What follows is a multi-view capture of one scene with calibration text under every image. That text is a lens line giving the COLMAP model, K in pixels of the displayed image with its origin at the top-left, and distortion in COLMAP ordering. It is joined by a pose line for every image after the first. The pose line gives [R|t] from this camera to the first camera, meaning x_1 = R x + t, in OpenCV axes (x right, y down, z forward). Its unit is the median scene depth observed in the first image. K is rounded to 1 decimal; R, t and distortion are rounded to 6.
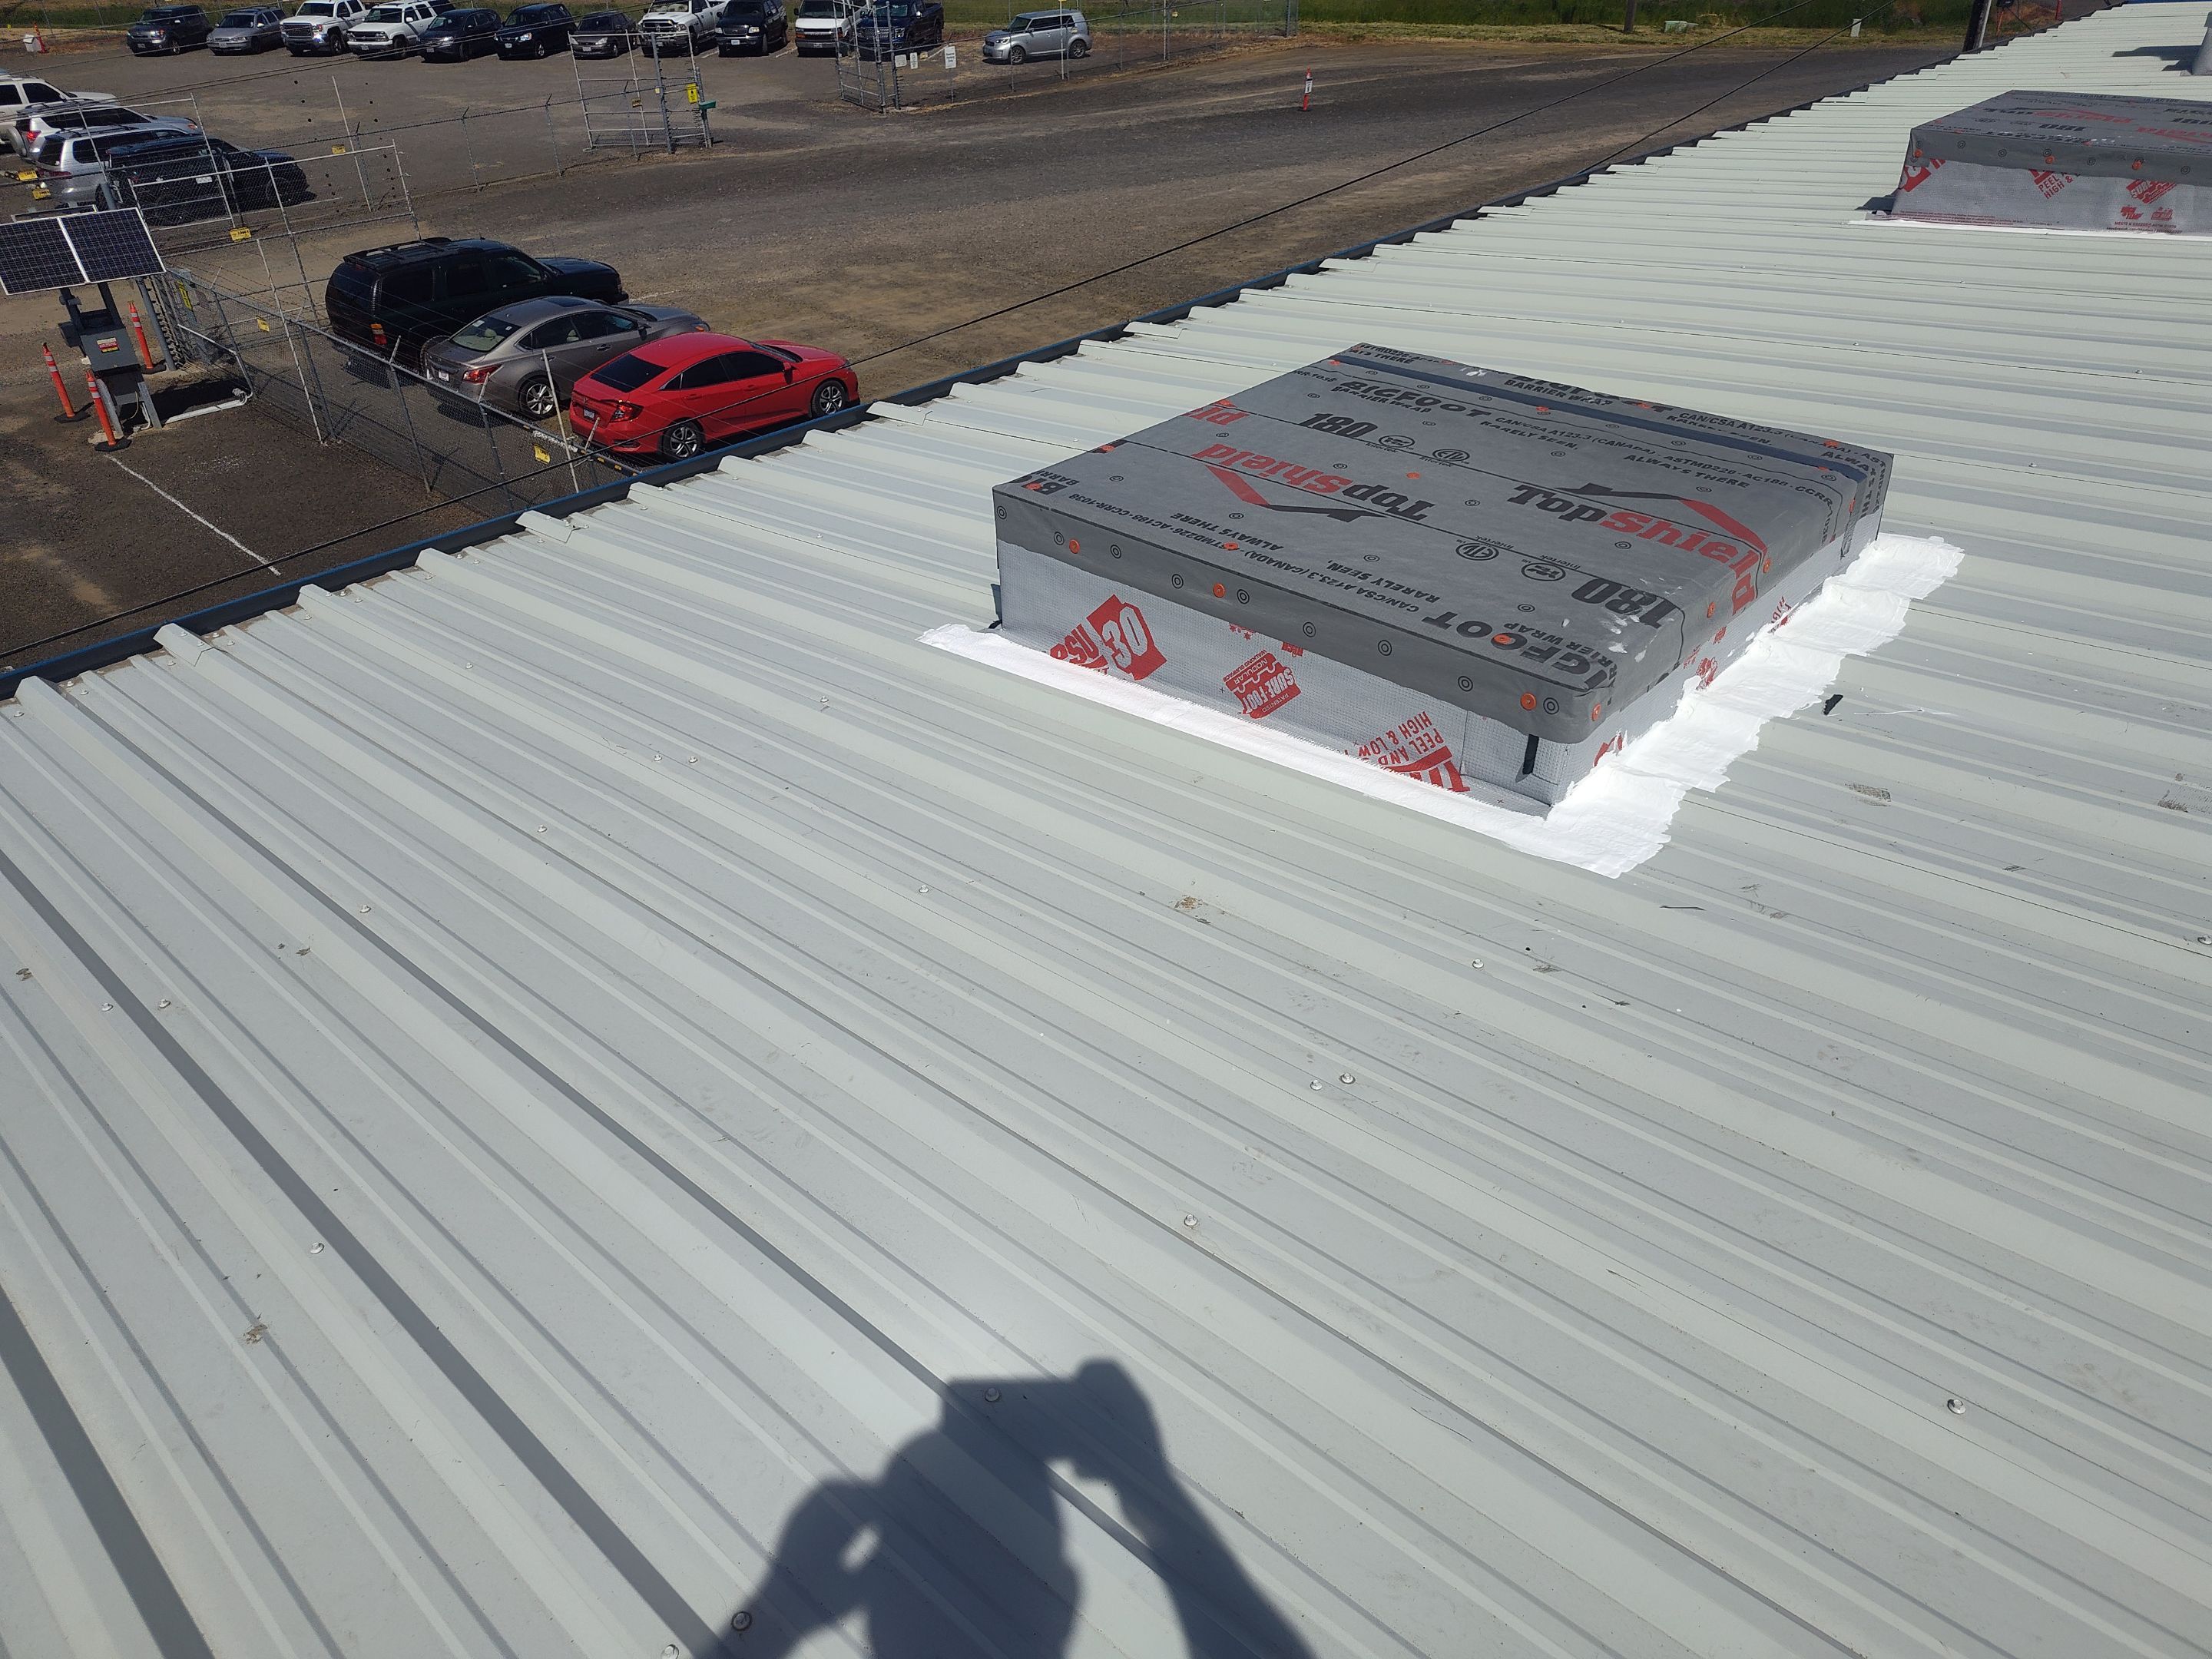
lens RADIAL K [[1508.2, 0, 1100.0], [0, 1508.2, 837.4], [0, 0, 1]] dist [0.011241, -0.014005]
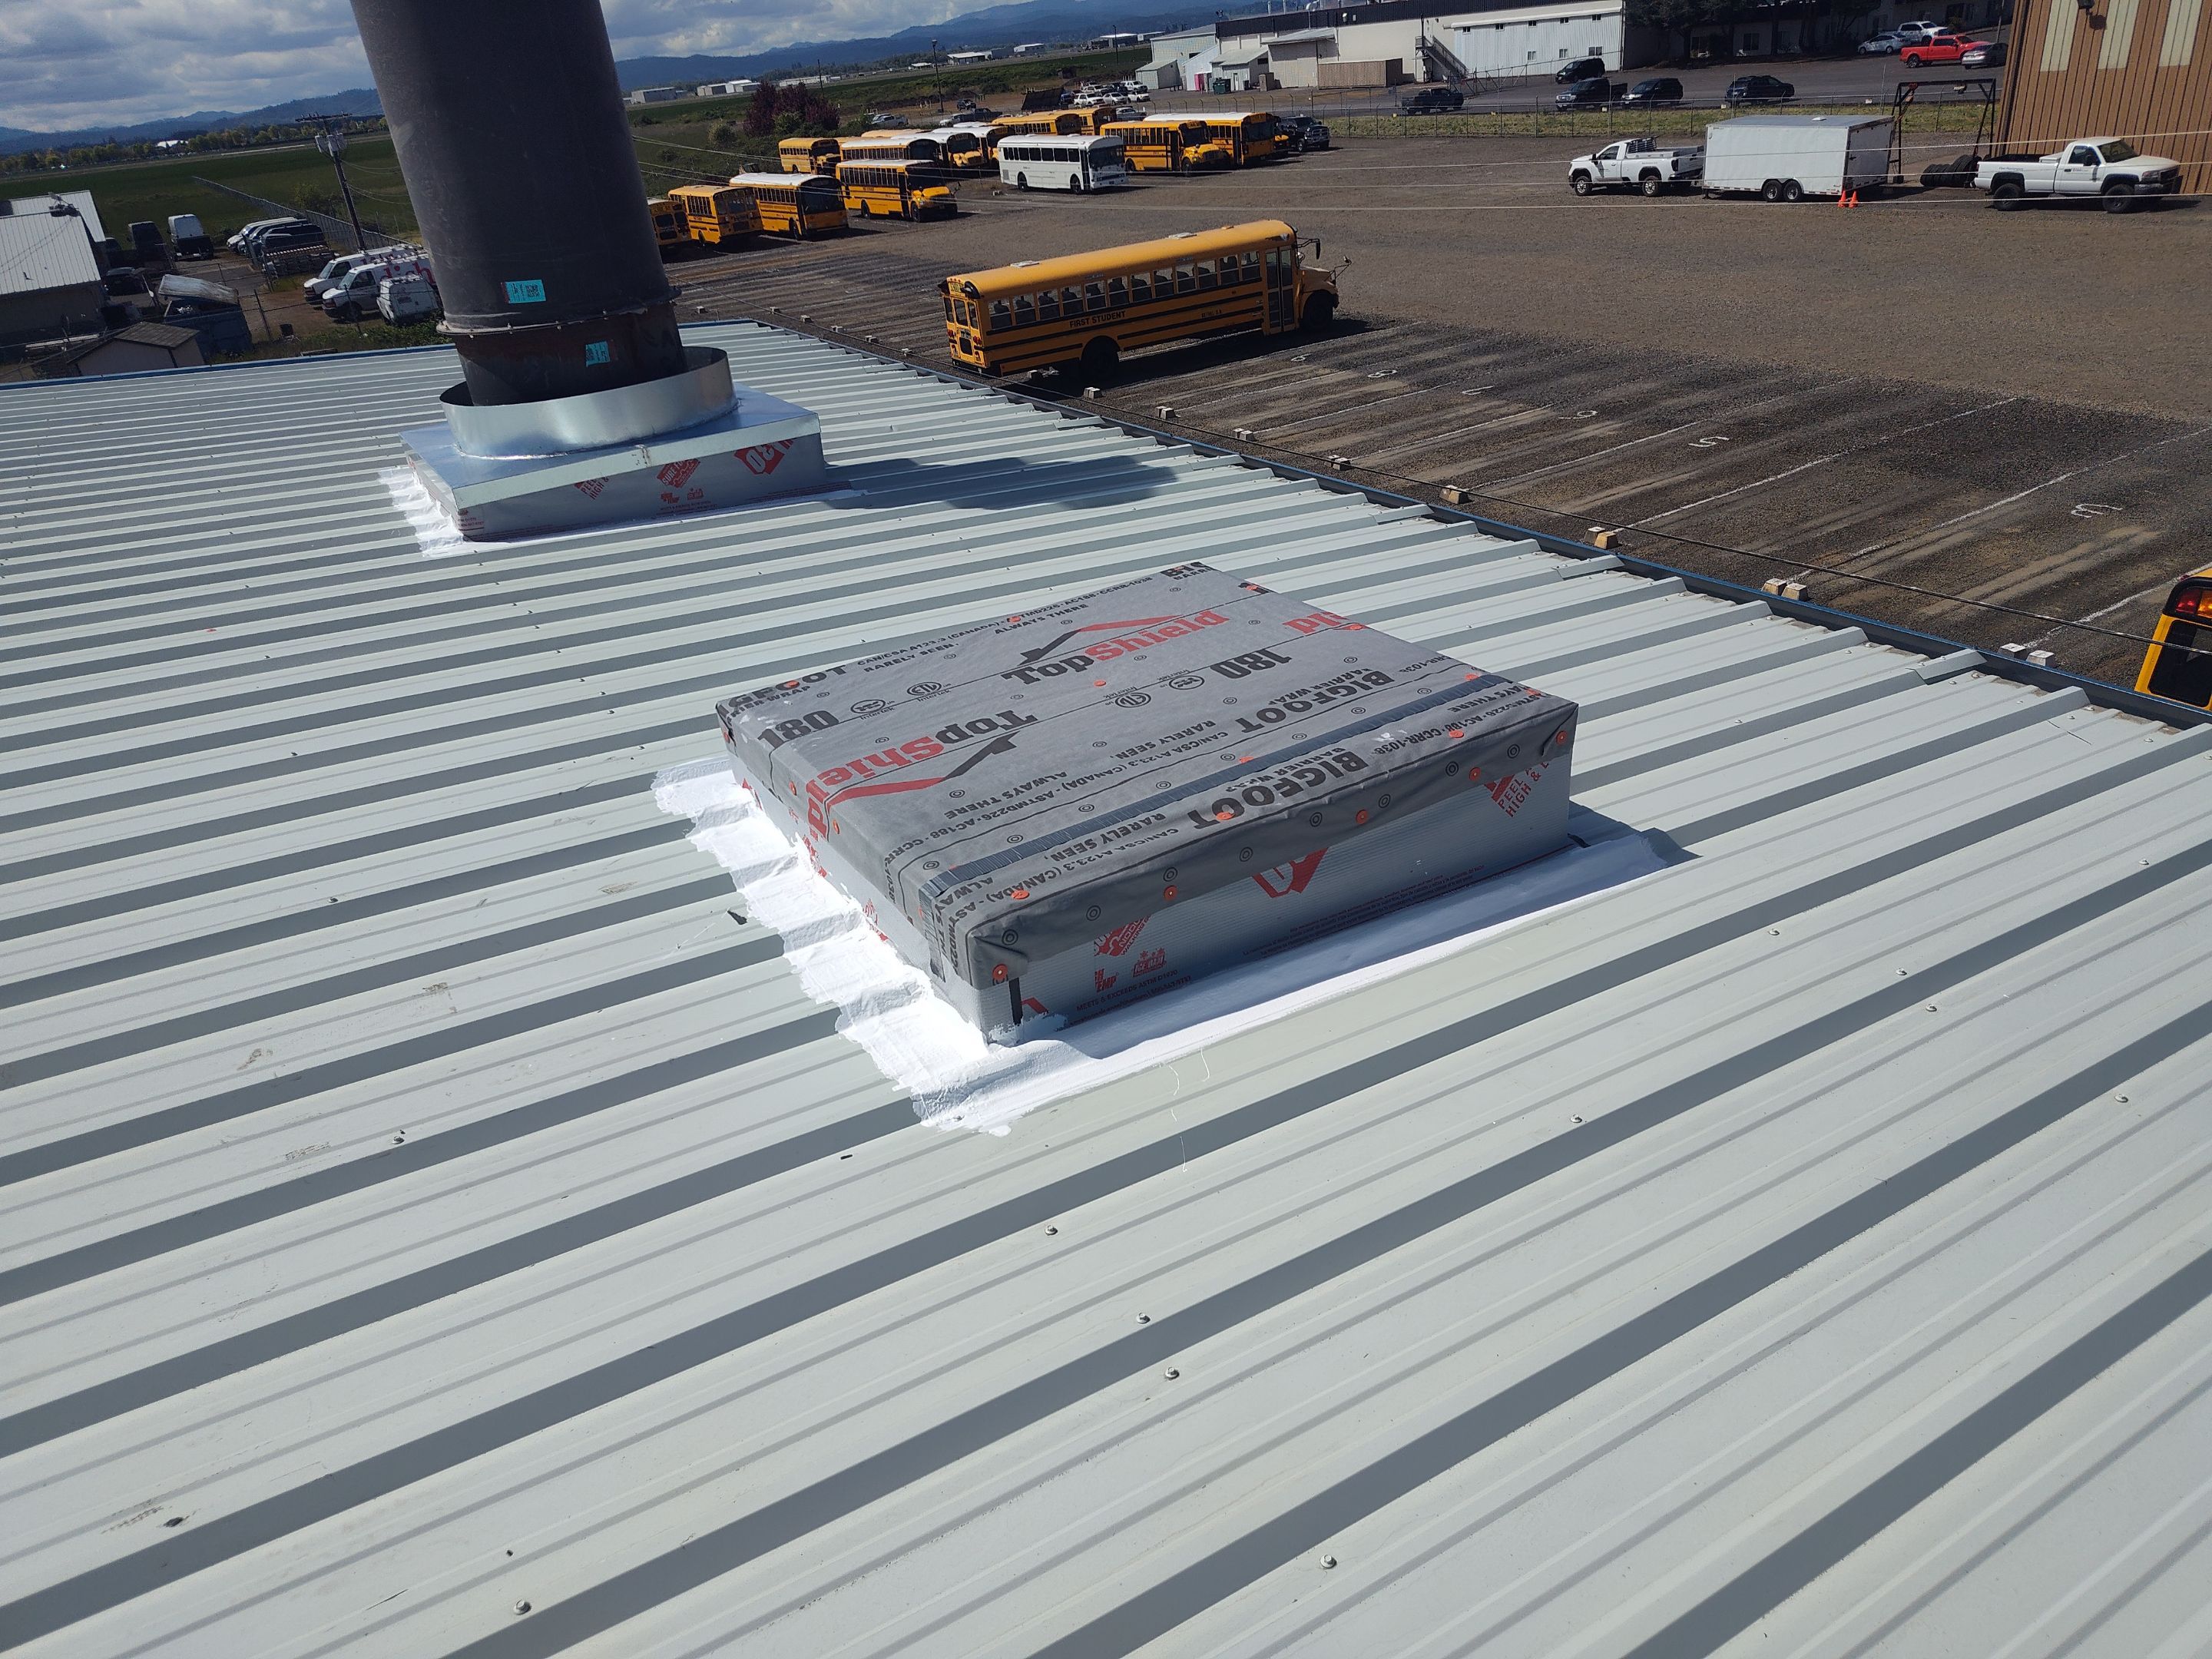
lens RADIAL K [[1508.2, 0, 1108.8], [0, 1508.2, 826.5], [0, 0, 1]] dist [0.011241, -0.014005]
pose [[-0.280815, 0.482218, -0.829824, 4.913970], [-0.439683, 0.703913, 0.557840, -3.306881], [0.853125, 0.521510, 0.014354, 4.518295]]
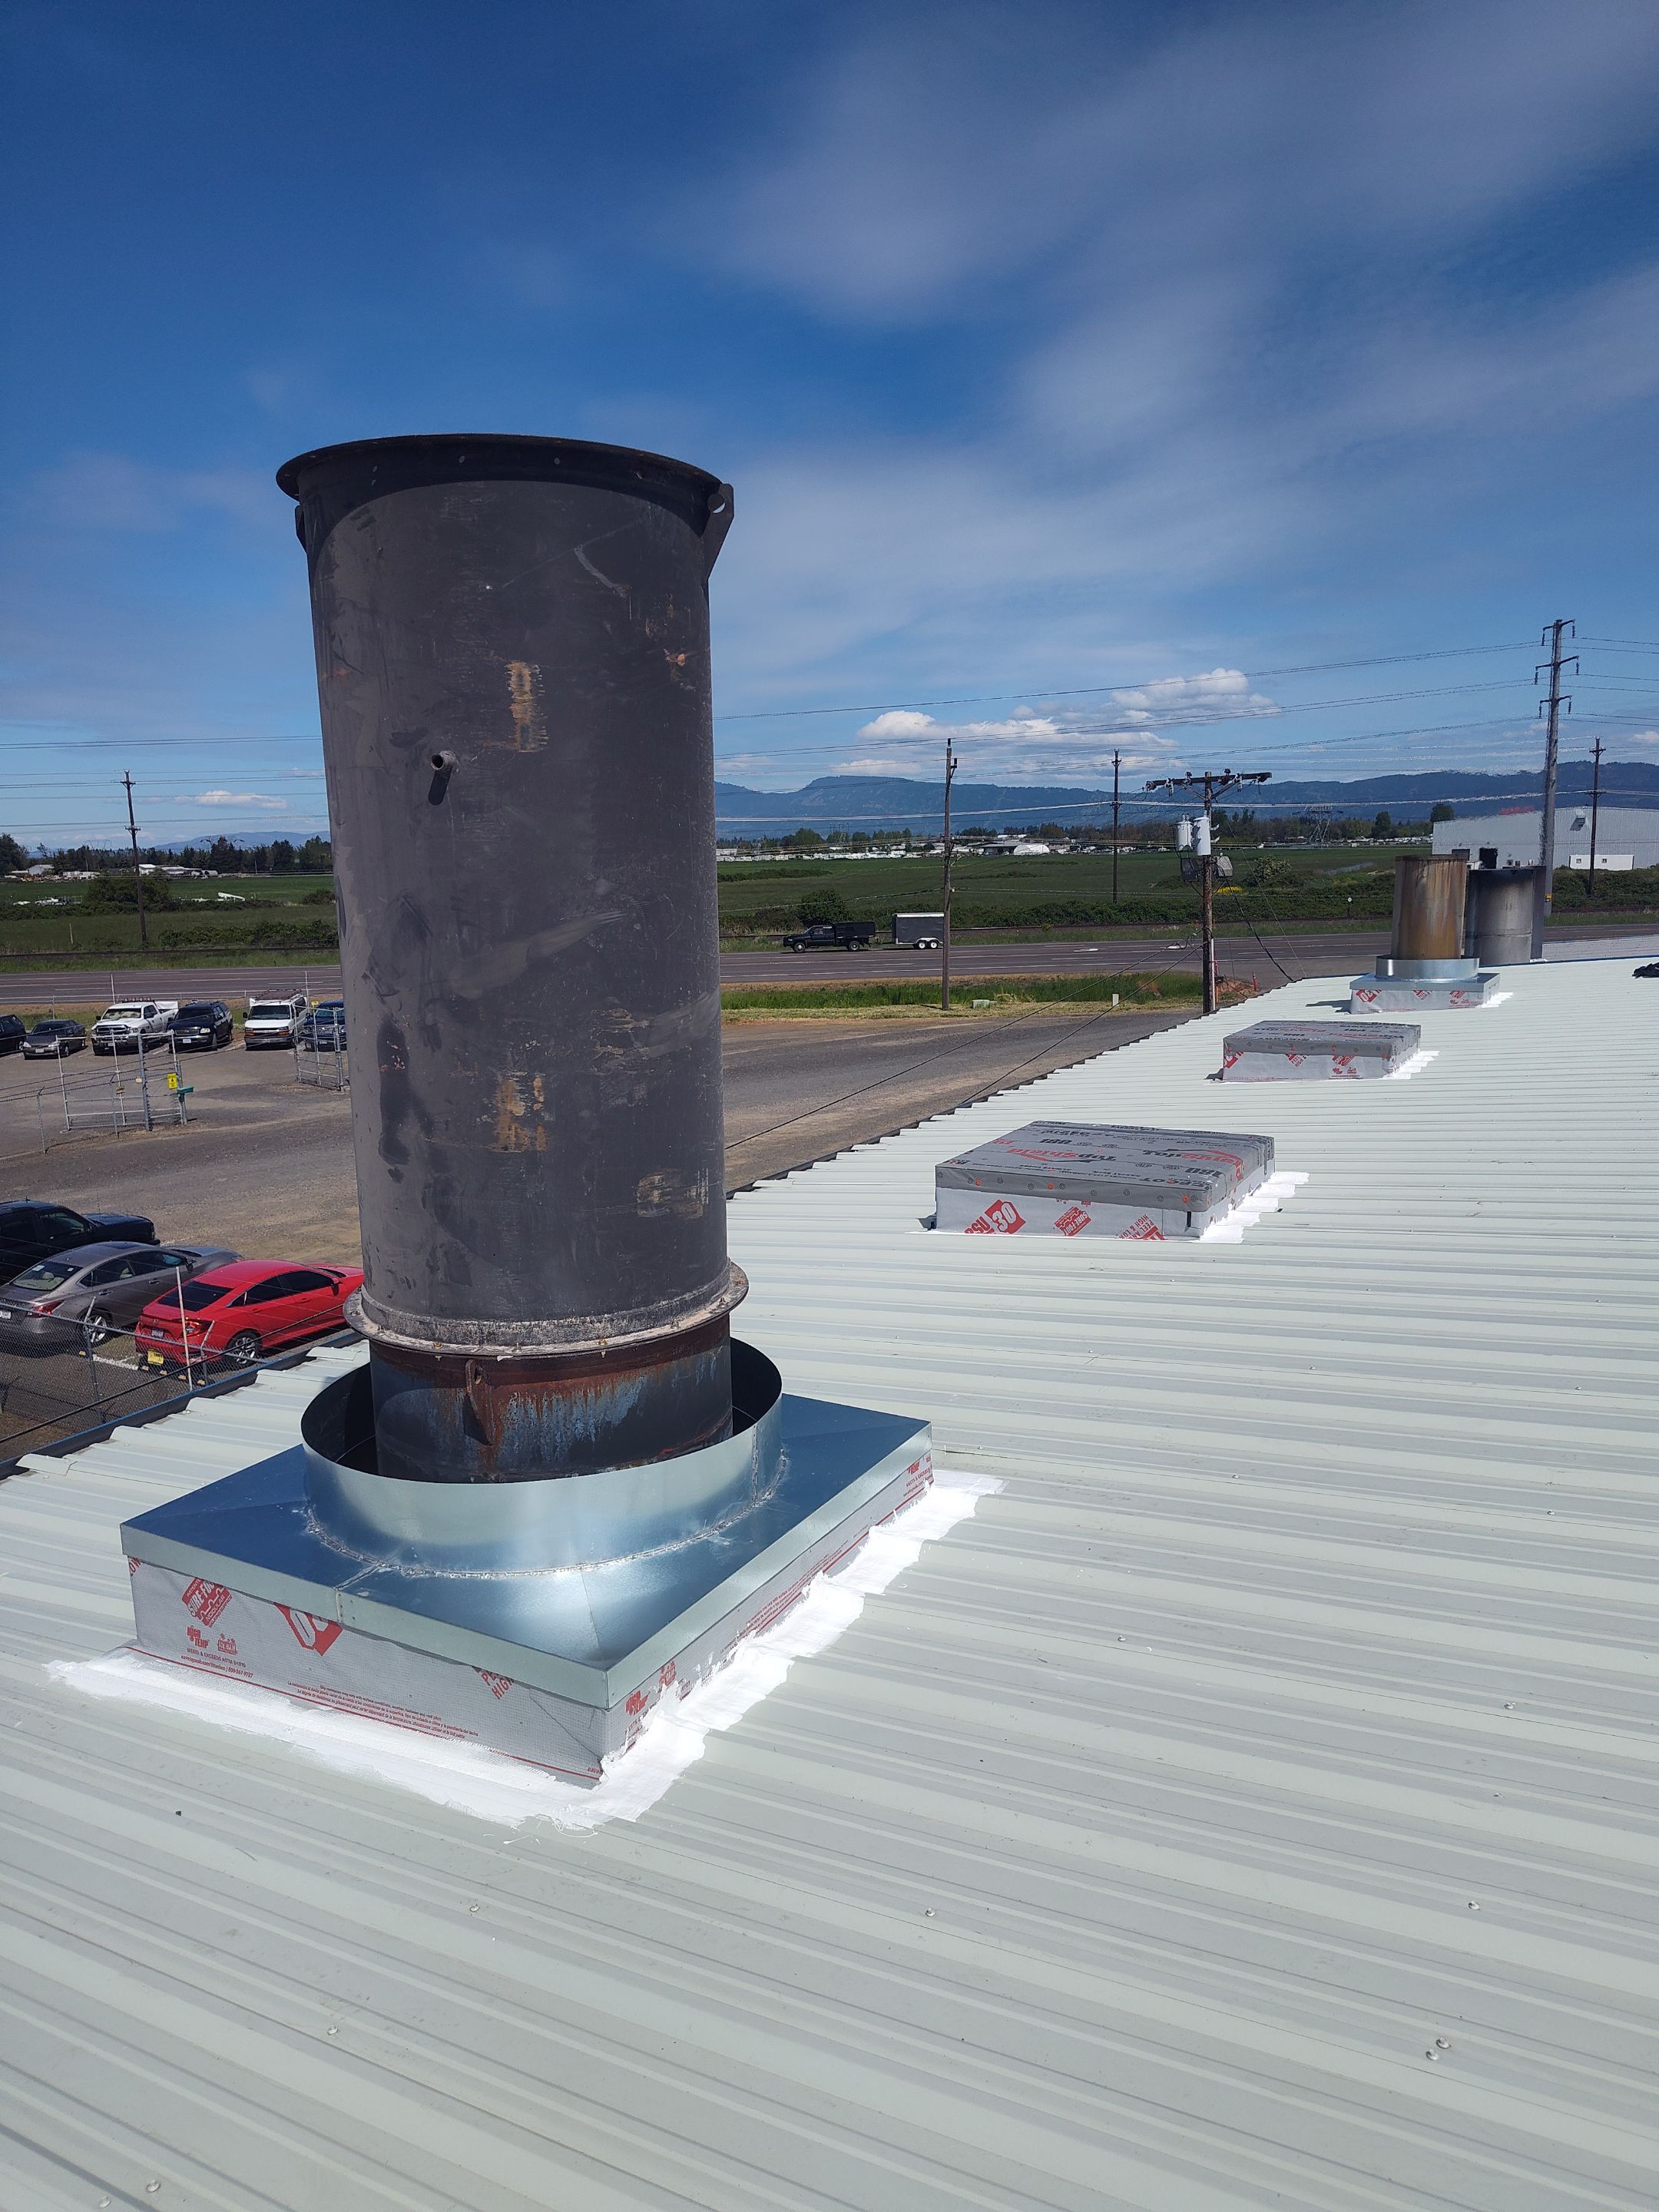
lens RADIAL K [[1508.2, 0, 812.2], [0, 1508.2, 1102.2], [0, 0, 1]] dist [0.011241, -0.014005]
pose [[0.974353, -0.043651, 0.220751, -0.074918], [0.132659, 0.903829, -0.406811, 0.059504], [-0.181763, 0.425662, 0.886439, -0.107265]]
